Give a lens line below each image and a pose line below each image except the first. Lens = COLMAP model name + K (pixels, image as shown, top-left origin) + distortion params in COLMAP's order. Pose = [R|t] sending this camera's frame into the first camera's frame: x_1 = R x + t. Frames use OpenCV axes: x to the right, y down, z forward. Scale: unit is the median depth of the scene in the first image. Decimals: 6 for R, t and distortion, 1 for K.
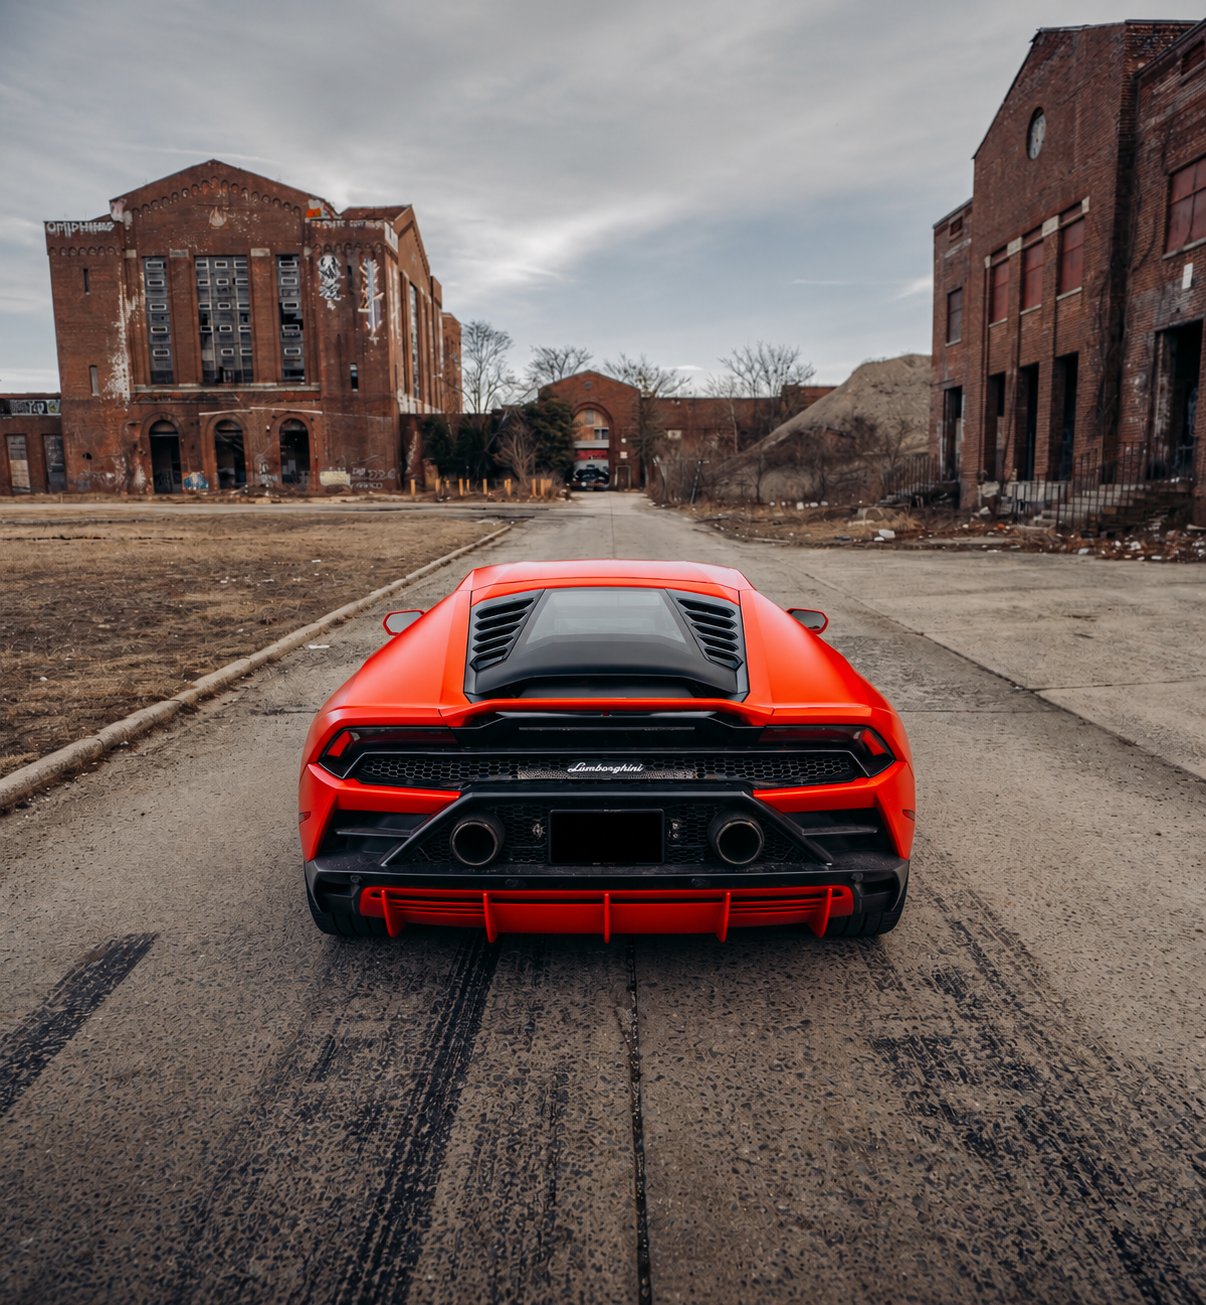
lens RADIAL K [[1136.9, 0, 578.6], [0, 1136.9, 615.4], [0, 0, 1]] dist [-0.039338, 0.079421]
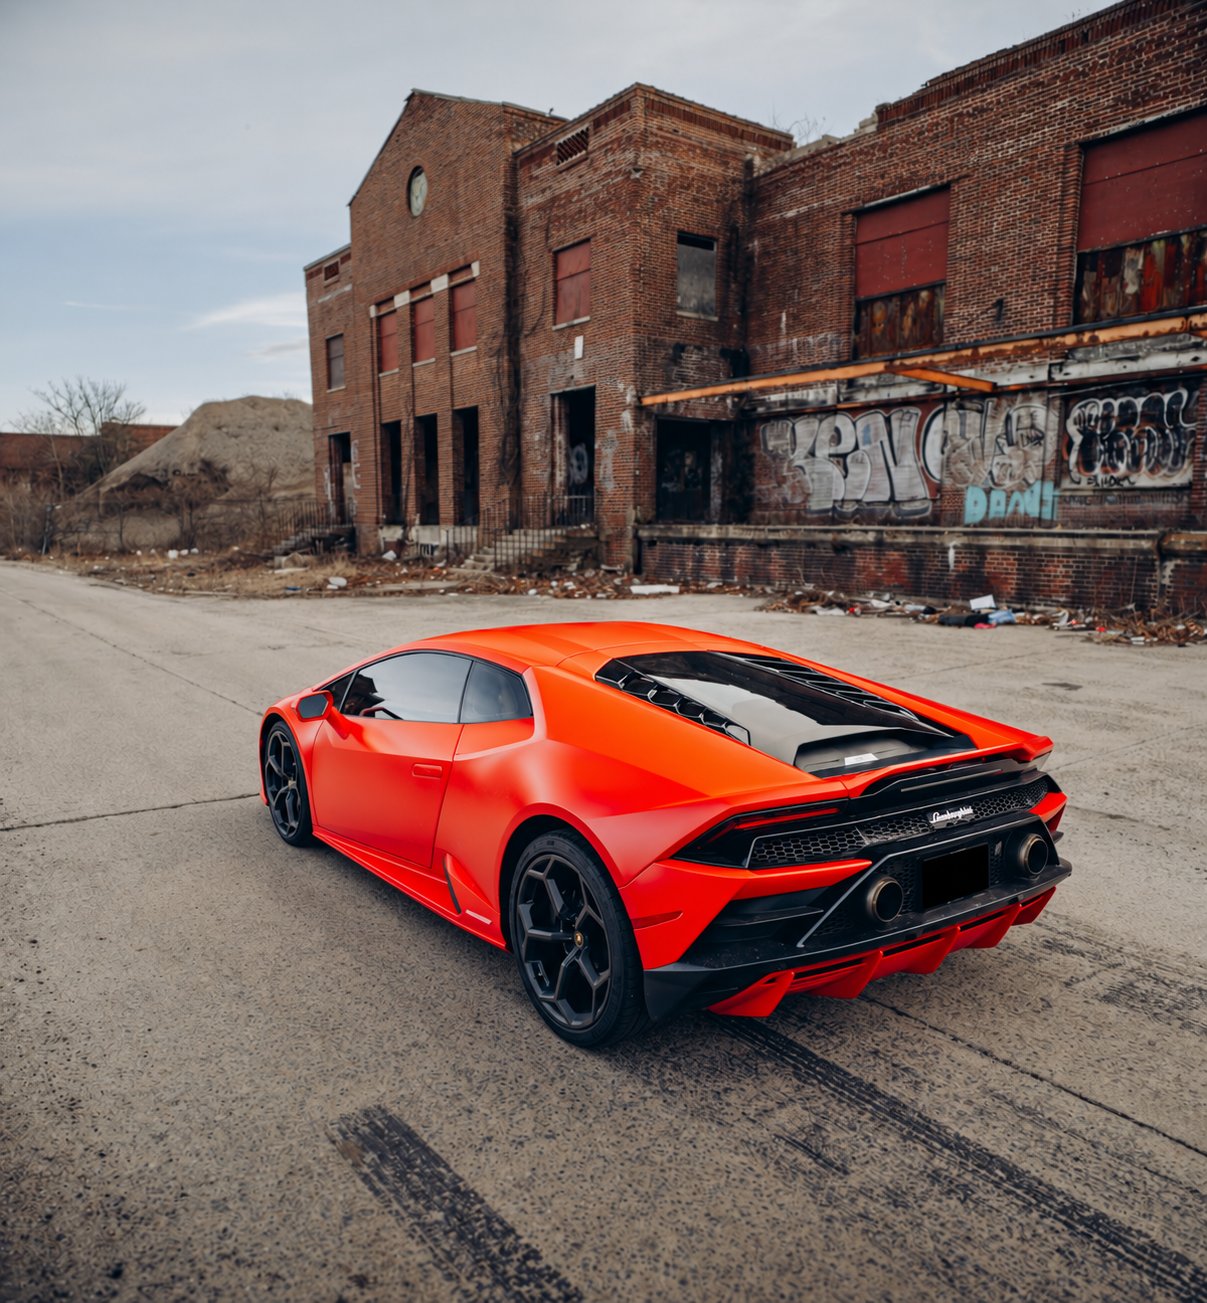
lens RADIAL K [[1135.2, 0, 610.5], [0, 1135.2, 722.6], [0, 0, 1]] dist [-0.039338, 0.079421]
pose [[0.815195, -0.100779, 0.570351, -0.096399], [0.069809, 0.994663, 0.075977, -0.005851], [-0.574964, -0.022121, 0.817880, 0.036432]]
